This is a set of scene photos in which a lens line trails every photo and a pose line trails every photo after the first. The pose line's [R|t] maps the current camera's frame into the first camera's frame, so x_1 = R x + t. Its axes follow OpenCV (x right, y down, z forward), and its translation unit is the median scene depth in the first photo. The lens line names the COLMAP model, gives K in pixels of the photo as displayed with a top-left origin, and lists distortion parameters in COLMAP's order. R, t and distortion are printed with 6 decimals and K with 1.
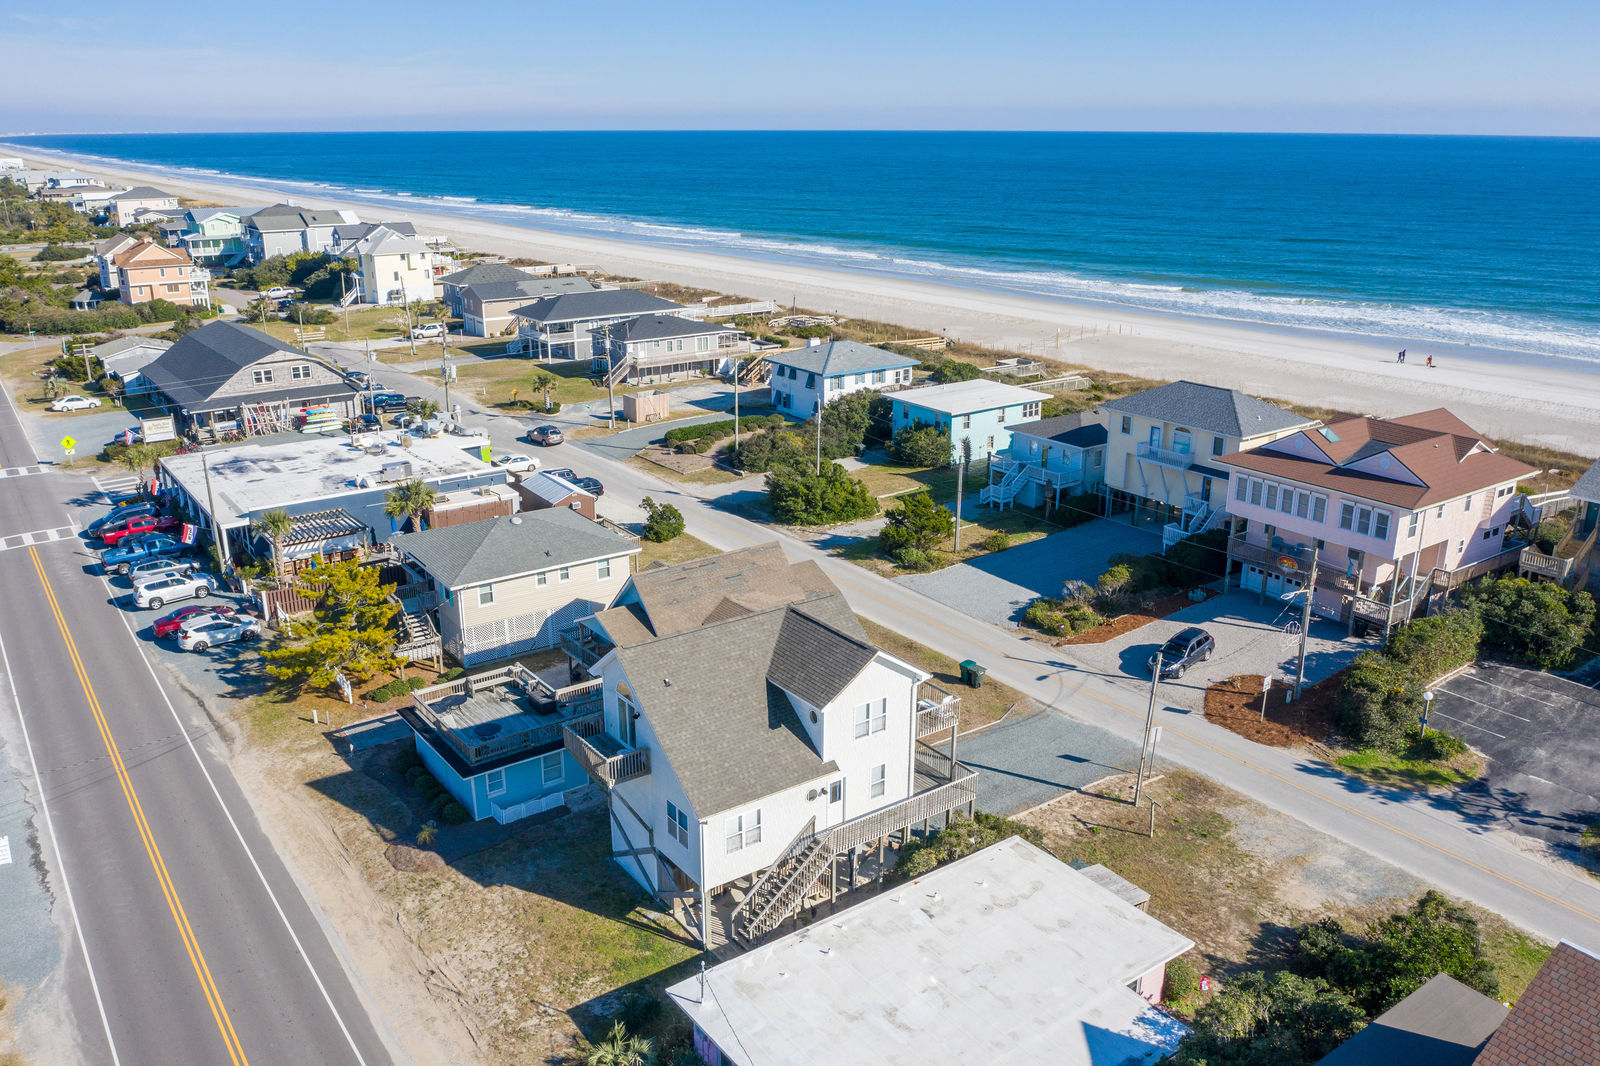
lens RADIAL K [[1260.6, 0, 800.0], [0, 1260.6, 533.0], [0, 0, 1]] dist [-0.029163, 0.001660]
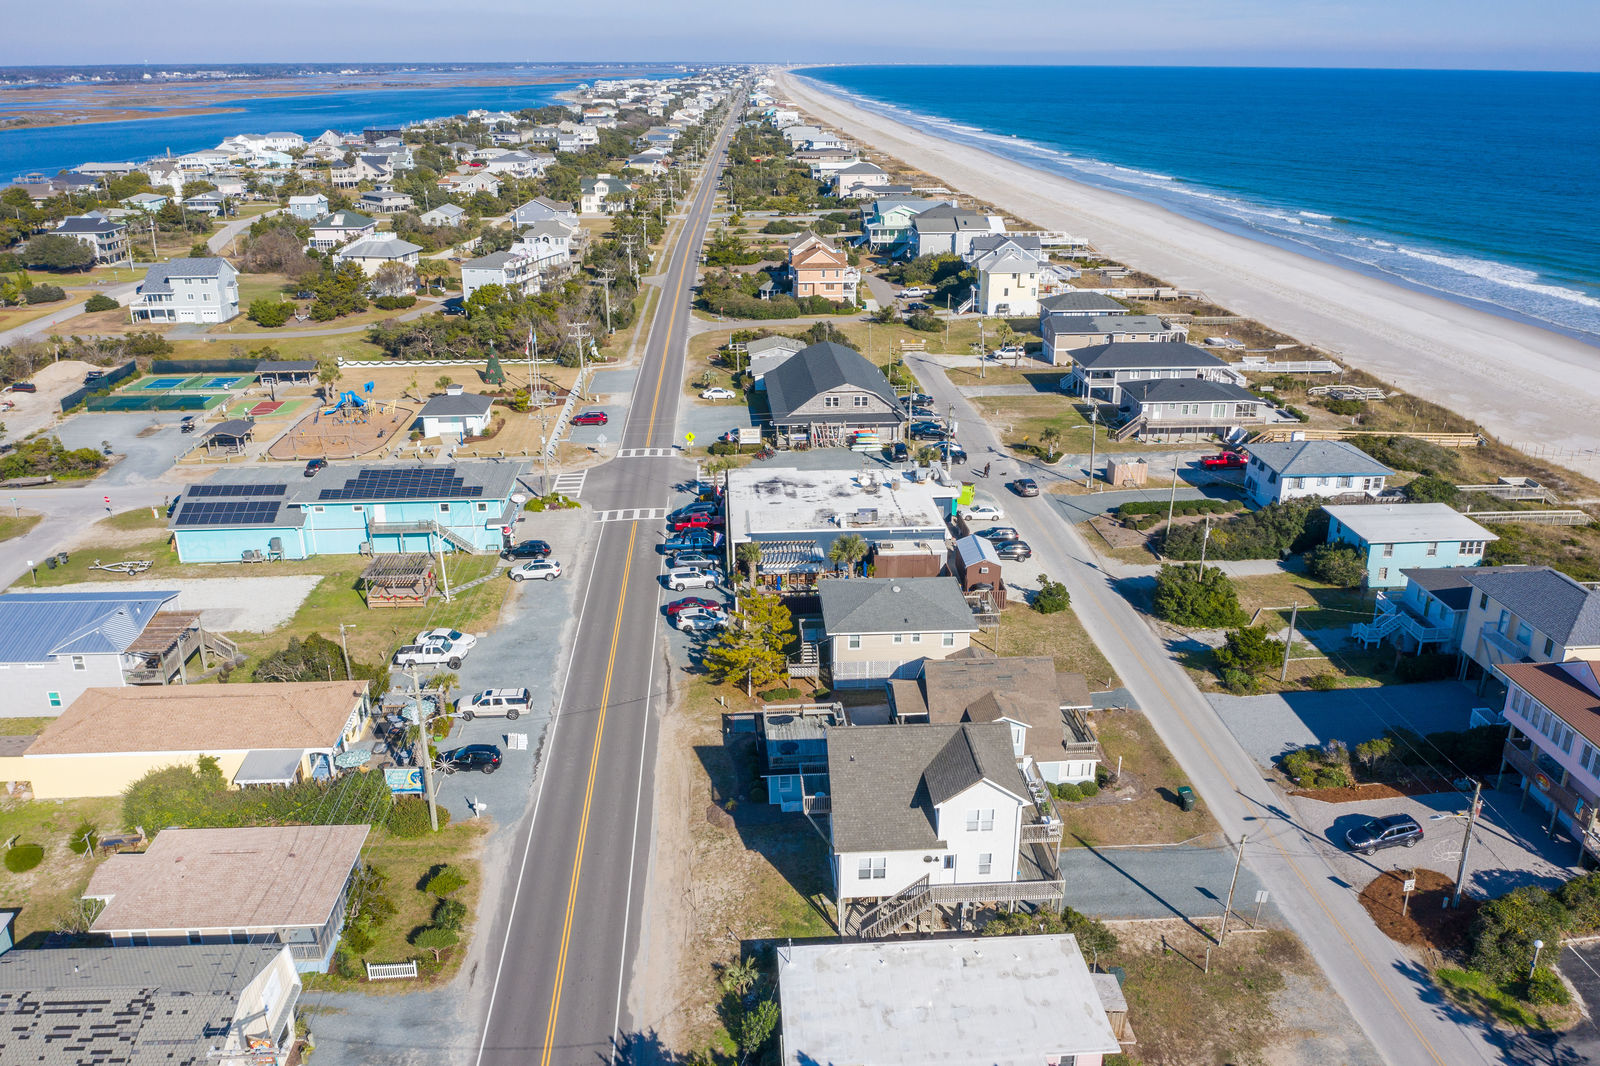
lens RADIAL K [[1260.6, 0, 800.0], [0, 1260.6, 533.0], [0, 0, 1]] dist [-0.029163, 0.001660]
pose [[0.848576, 0.188026, -0.494535, 0.277867], [-0.164239, 0.982158, 0.091604, -0.142052], [0.502935, 0.003489, 0.864317, -0.175965]]
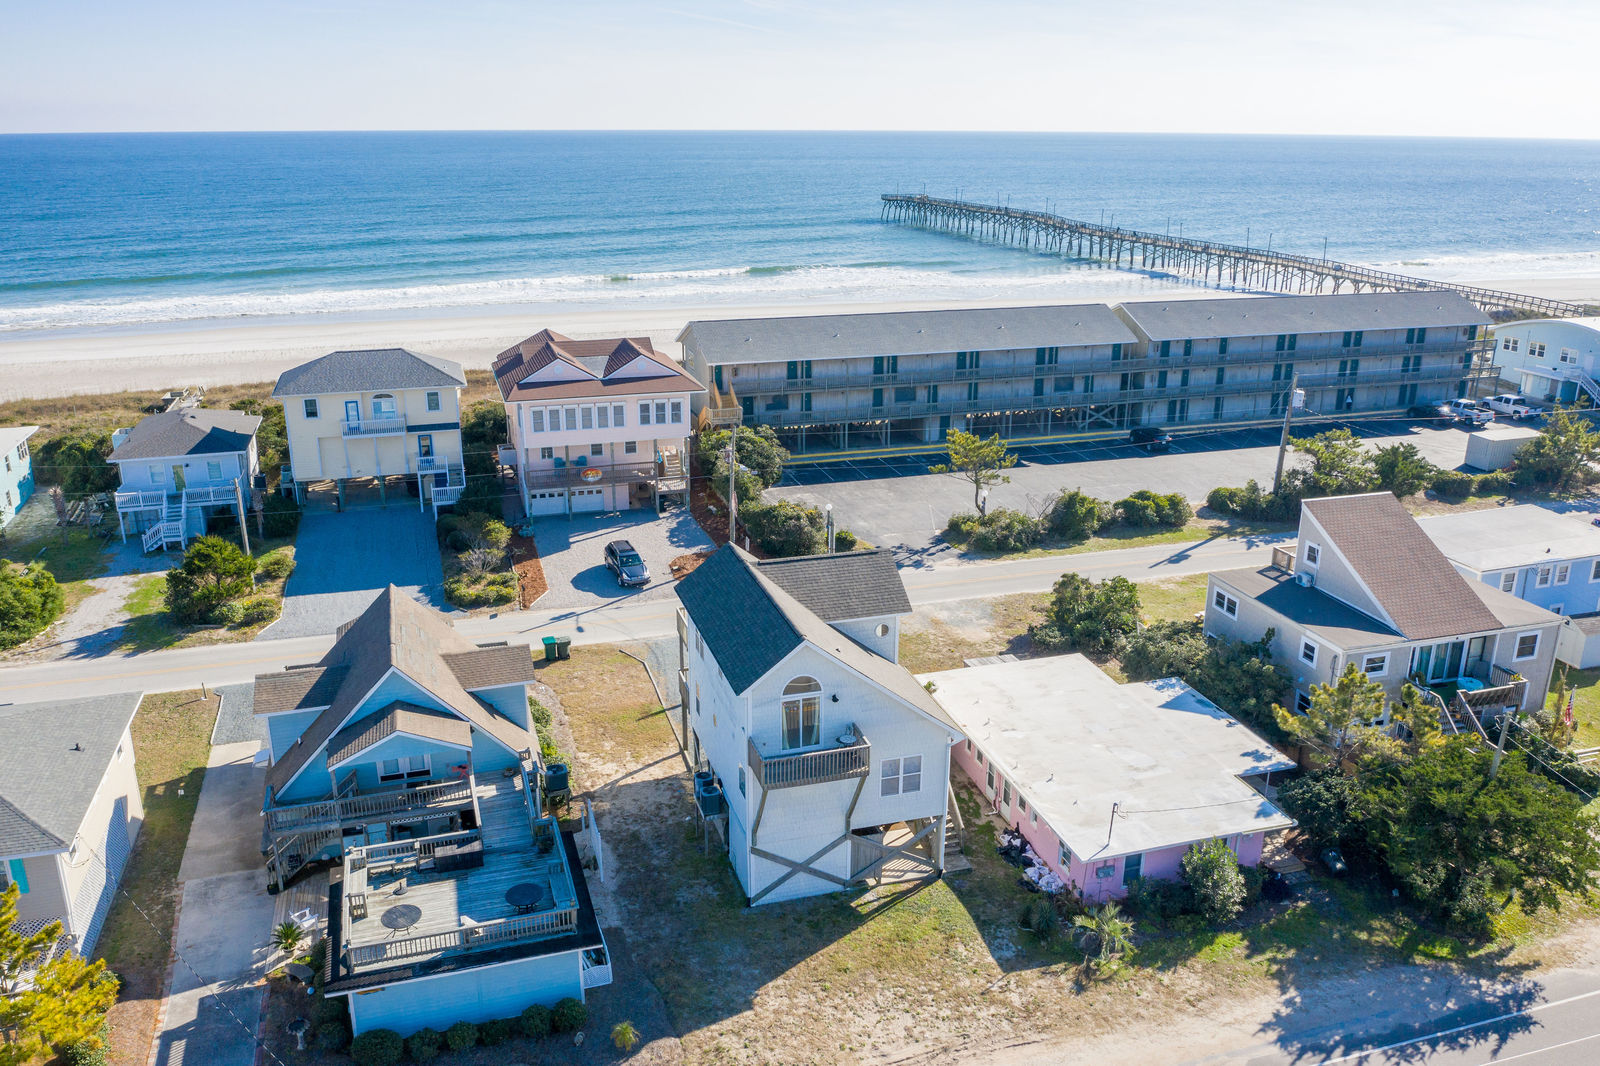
lens RADIAL K [[1260.6, 0, 800.0], [0, 1260.6, 533.0], [0, 0, 1]] dist [-0.029163, 0.001660]
pose [[0.323413, -0.294060, 0.899407, -0.475835], [0.289439, 0.935674, 0.201840, -0.081630], [-0.900905, 0.195045, 0.387722, 0.335029]]
